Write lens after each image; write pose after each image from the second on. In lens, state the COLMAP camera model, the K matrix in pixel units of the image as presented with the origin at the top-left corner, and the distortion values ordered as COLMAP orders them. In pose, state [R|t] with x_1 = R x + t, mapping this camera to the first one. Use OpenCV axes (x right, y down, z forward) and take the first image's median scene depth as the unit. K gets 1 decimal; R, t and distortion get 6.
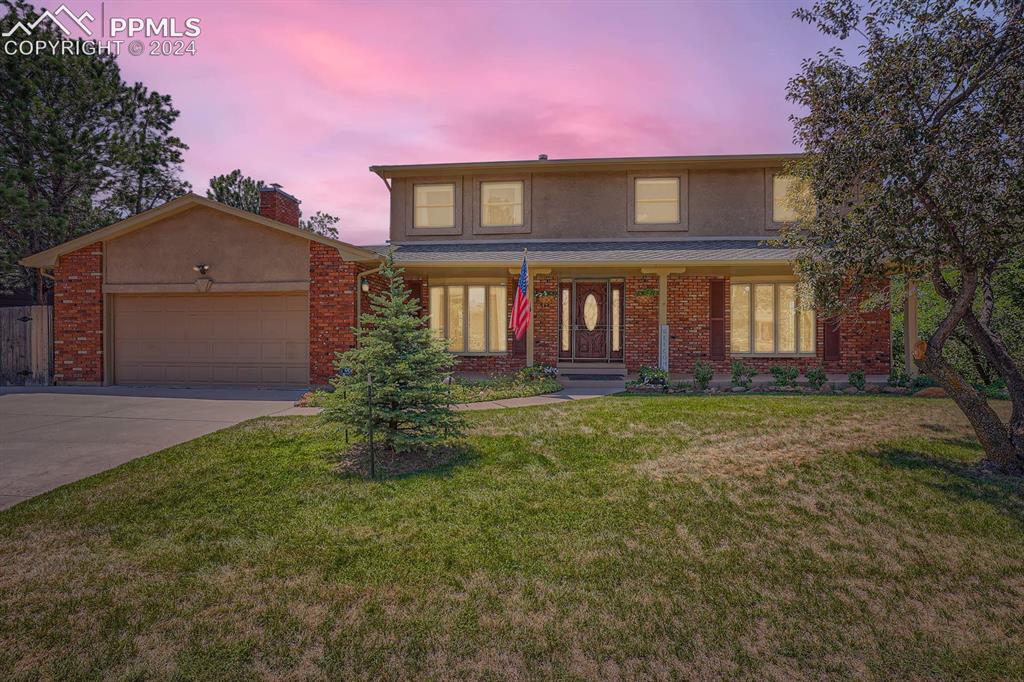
lens RADIAL K [[487.6, 0, 512.0], [0, 487.6, 341.0], [0, 0, 1]] dist [0.002587, 0.000308]
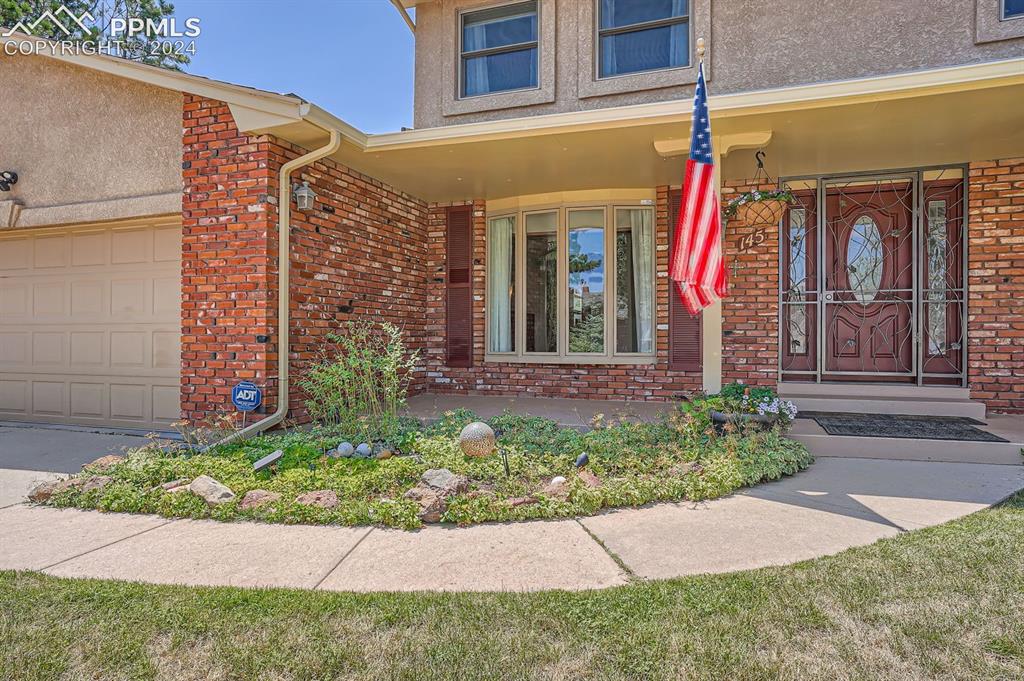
lens RADIAL K [[593.5, 0, 512.0], [0, 593.5, 340.5], [0, 0, 1]] dist [0.000897, 0.000220]
pose [[0.963638, -0.000503, -0.267211, 0.010455], [-0.001220, 0.999980, -0.006283, 0.014146], [0.267209, 0.006380, 0.963617, 0.510623]]
